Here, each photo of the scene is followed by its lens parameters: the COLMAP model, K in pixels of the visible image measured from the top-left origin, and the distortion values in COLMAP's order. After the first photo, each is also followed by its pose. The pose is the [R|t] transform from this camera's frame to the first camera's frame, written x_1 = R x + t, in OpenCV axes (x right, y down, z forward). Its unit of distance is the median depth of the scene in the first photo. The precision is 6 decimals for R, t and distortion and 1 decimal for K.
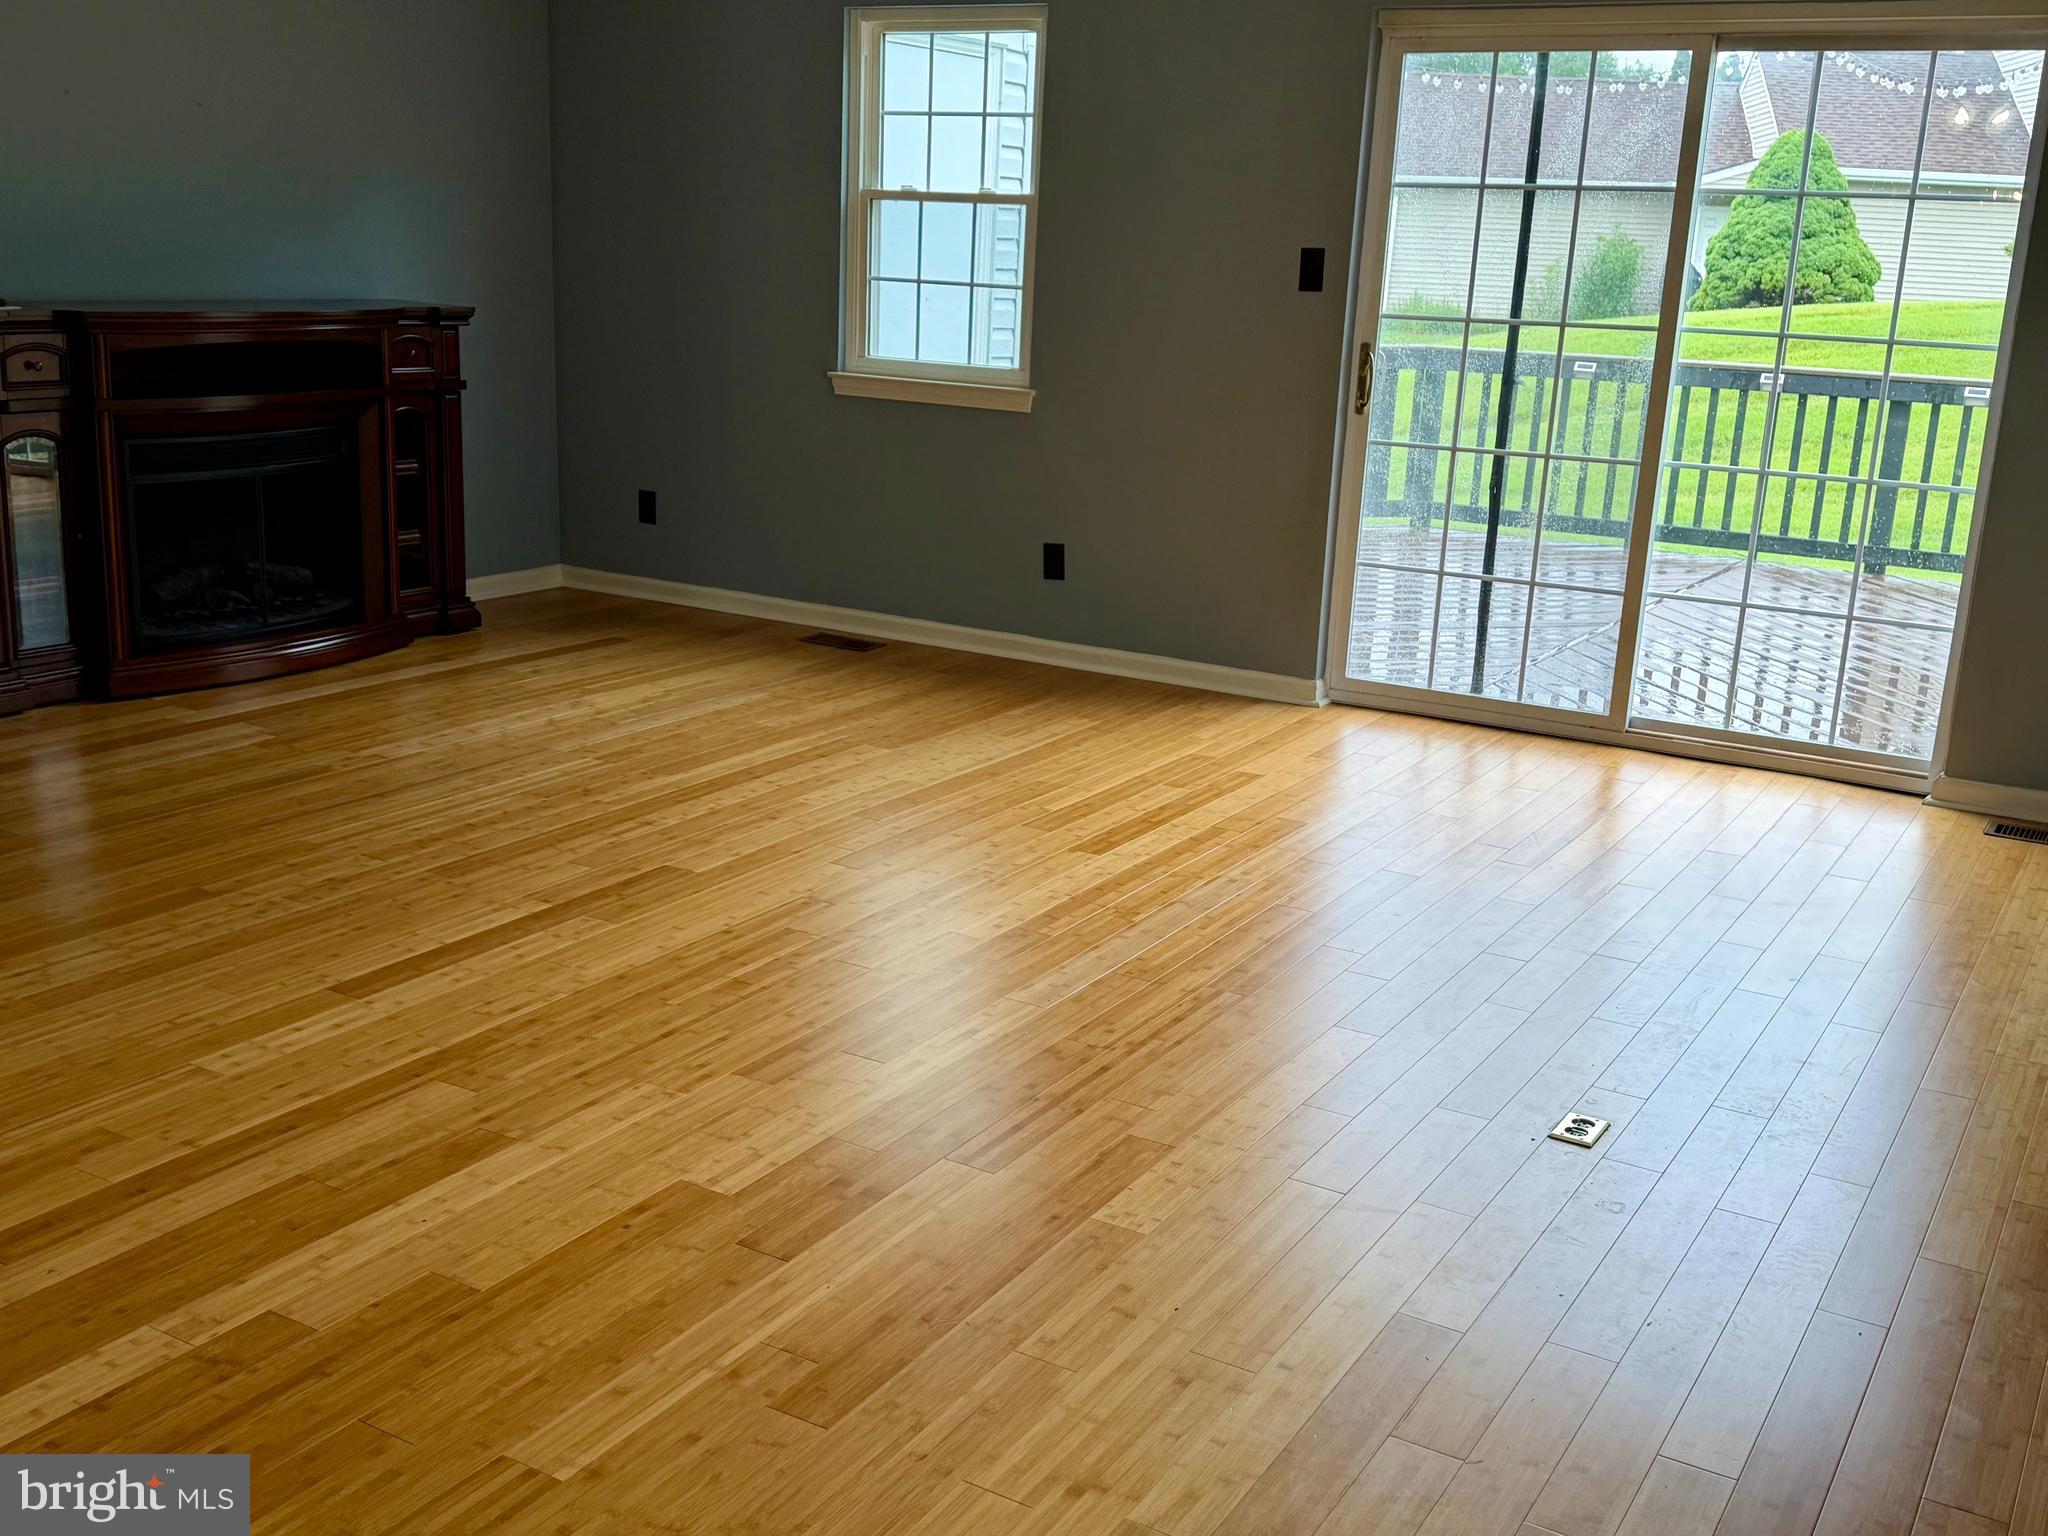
lens RADIAL K [[2044.7, 0, 1025.6], [0, 2044.7, 765.9], [0, 0, 1]] dist [0.072339, 0.000000]
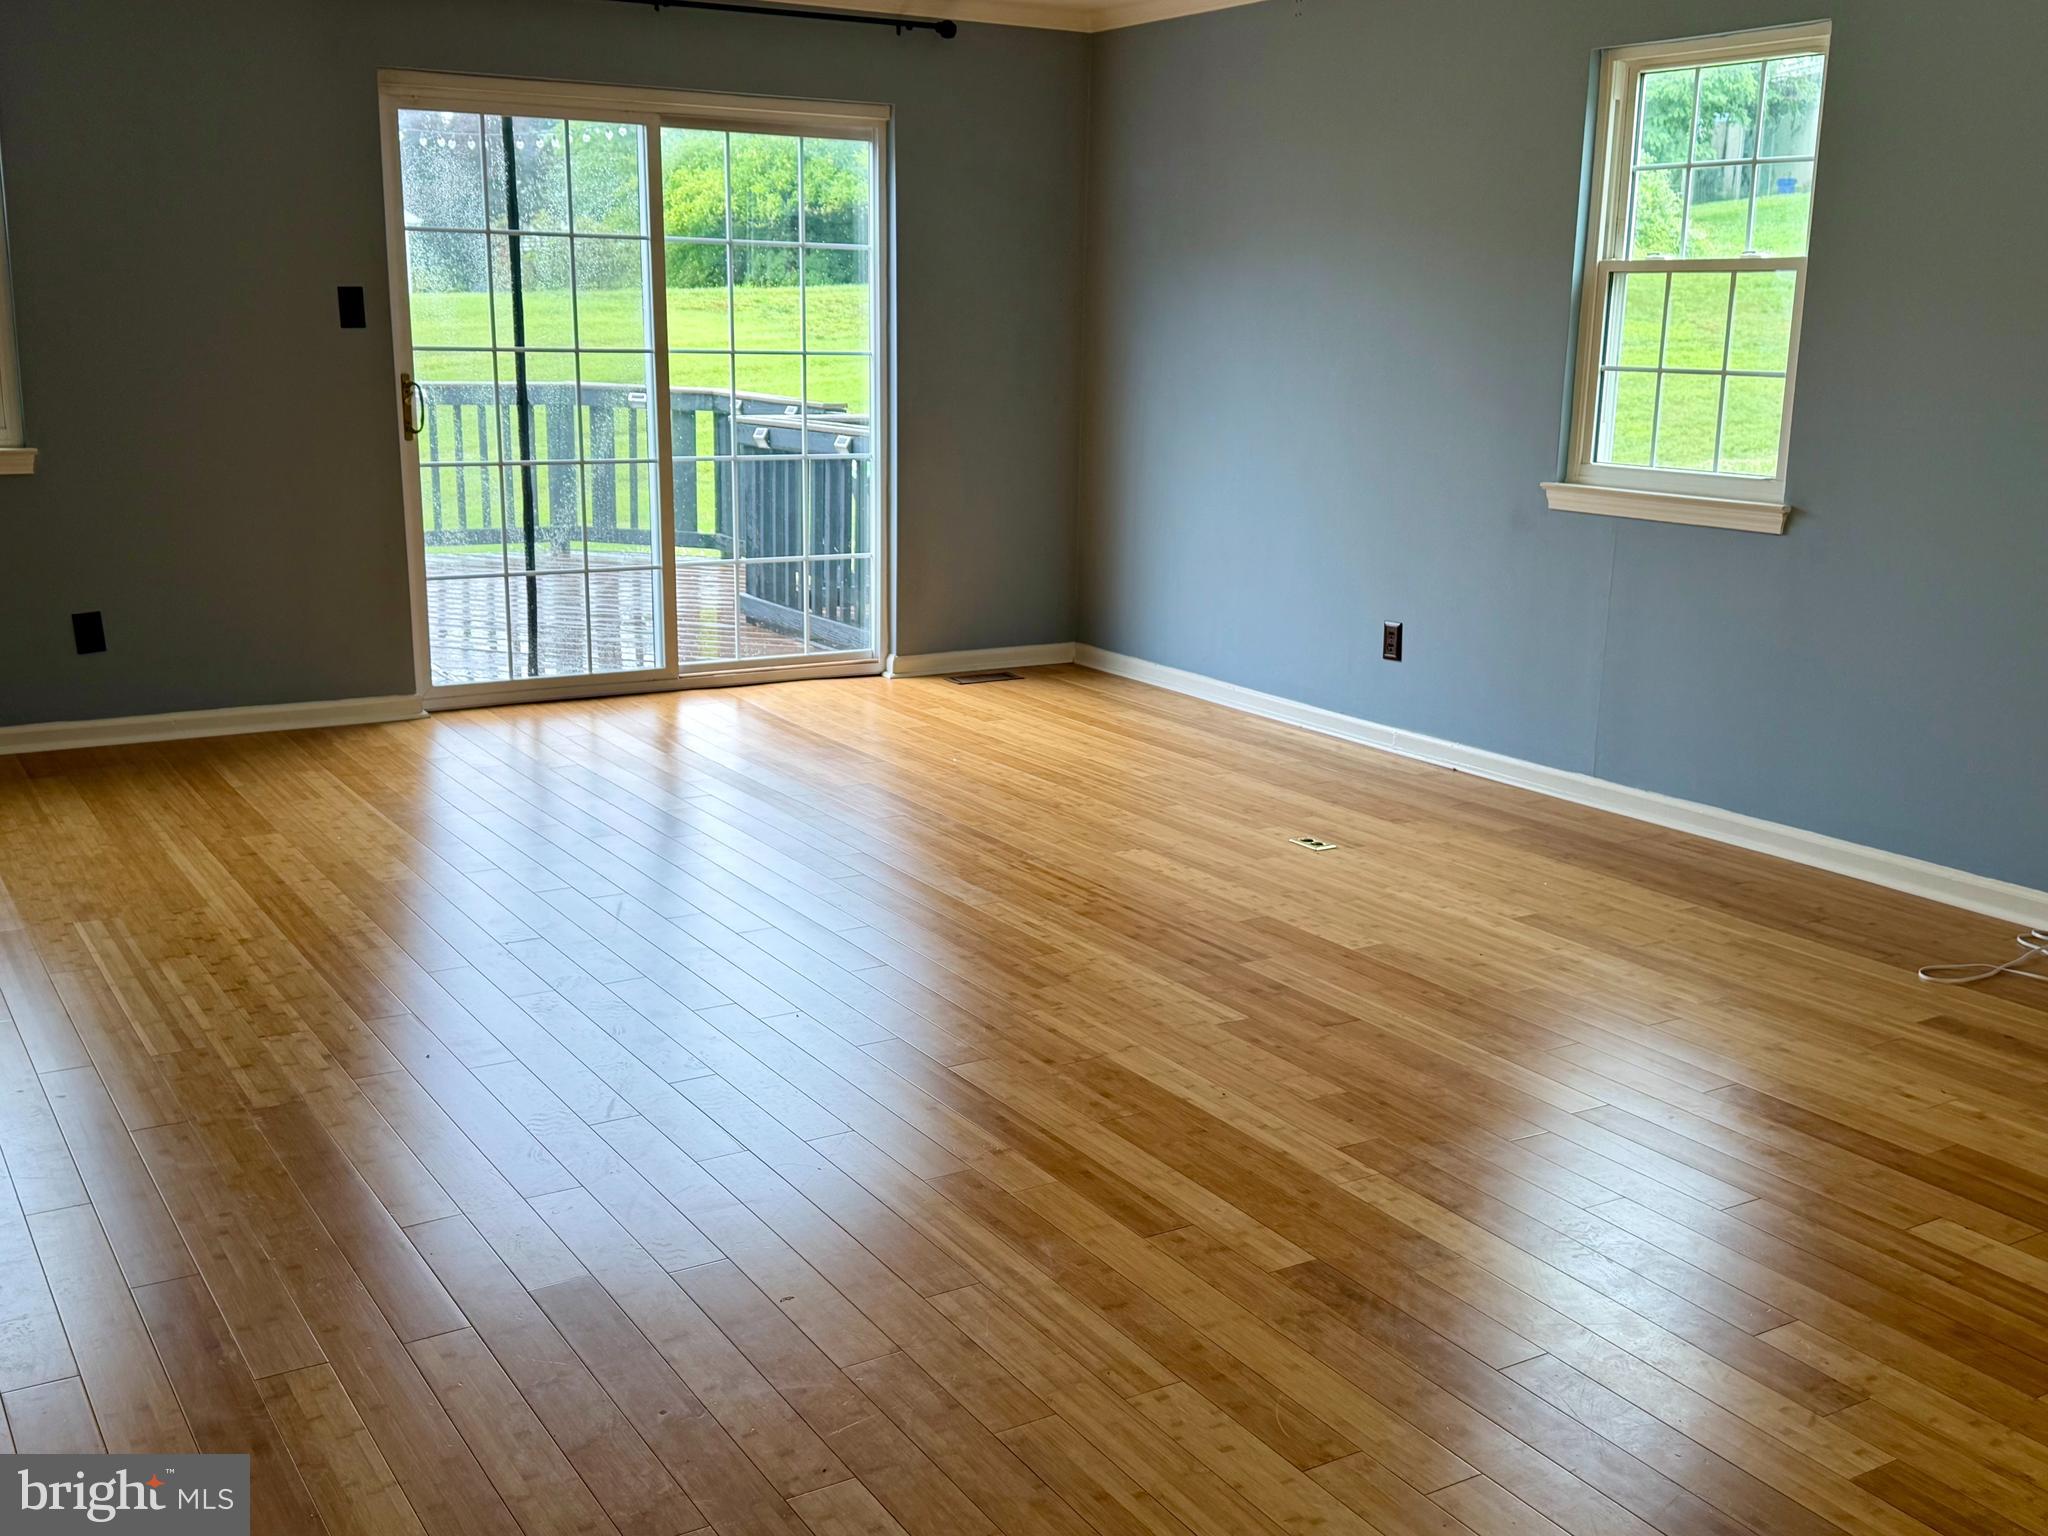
lens RADIAL K [[2044.7, 0, 1015.2], [0, 2044.7, 763.6], [0, 0, 1]] dist [0.072339, 0.000000]
pose [[0.470678, -0.225477, 0.853008, -1.016599], [0.227614, 0.965100, 0.129513, -0.121684], [-0.852440, 0.133197, 0.505573, 0.336683]]
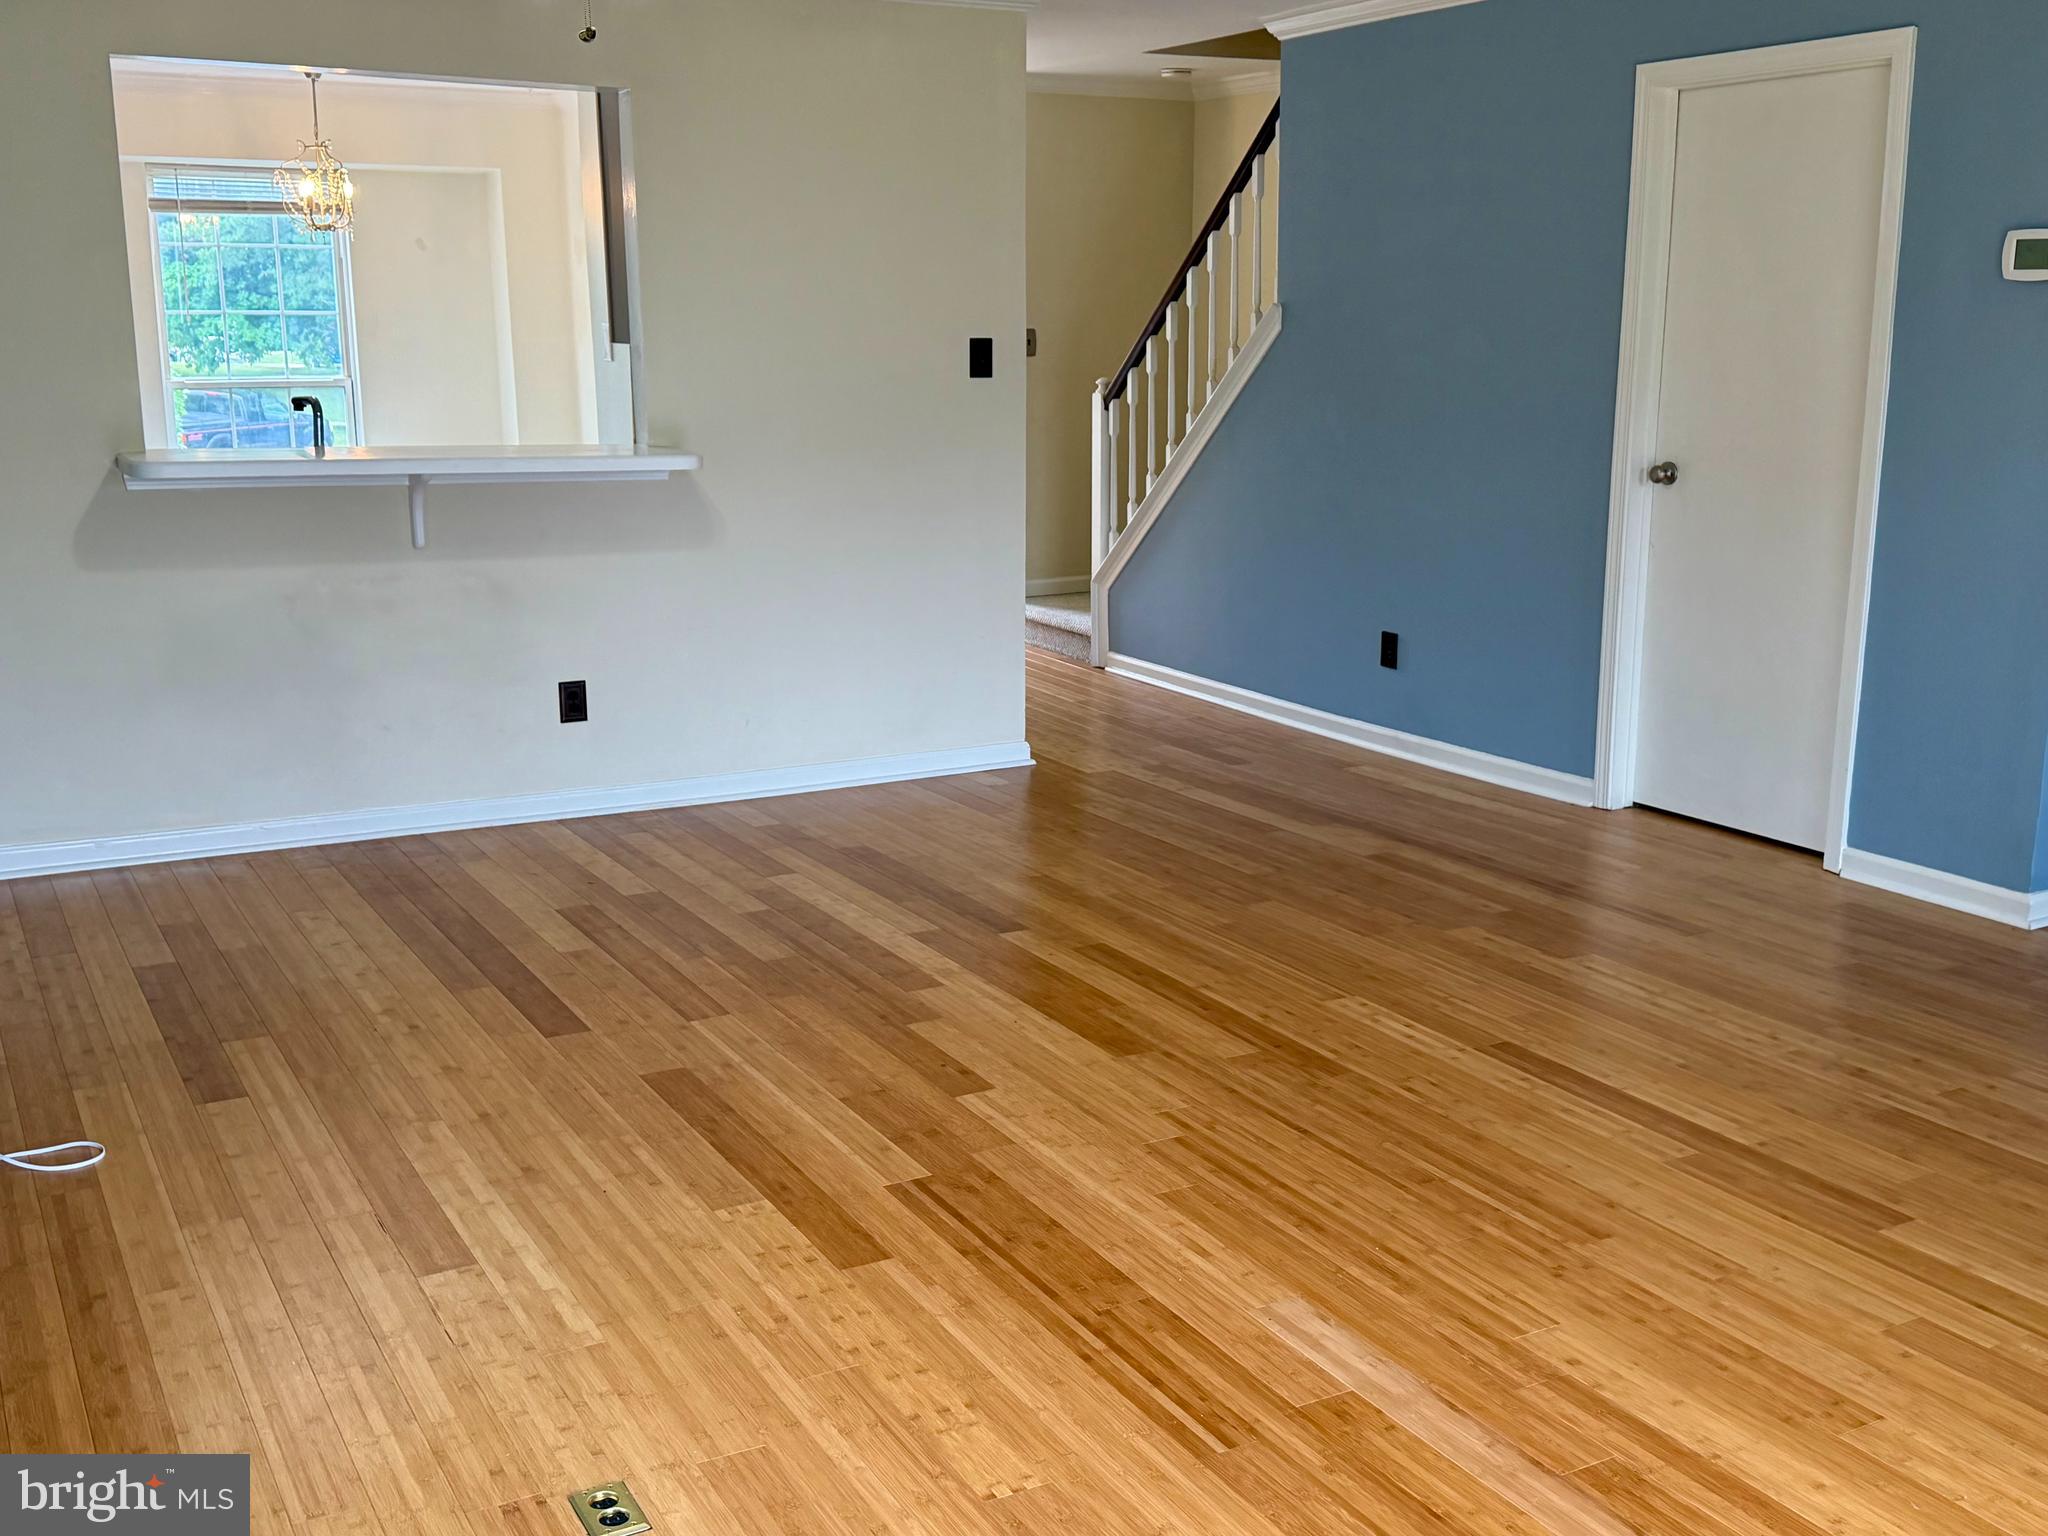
lens RADIAL K [[2044.7, 0, 1013.7], [0, 2044.7, 758.1], [0, 0, 1]] dist [0.072339, 0.000000]
pose [[-0.511373, 0.137288, -0.848321, 0.676261], [-0.237524, 0.926120, 0.293059, -0.279057], [0.825881, 0.351359, -0.440984, 1.168126]]
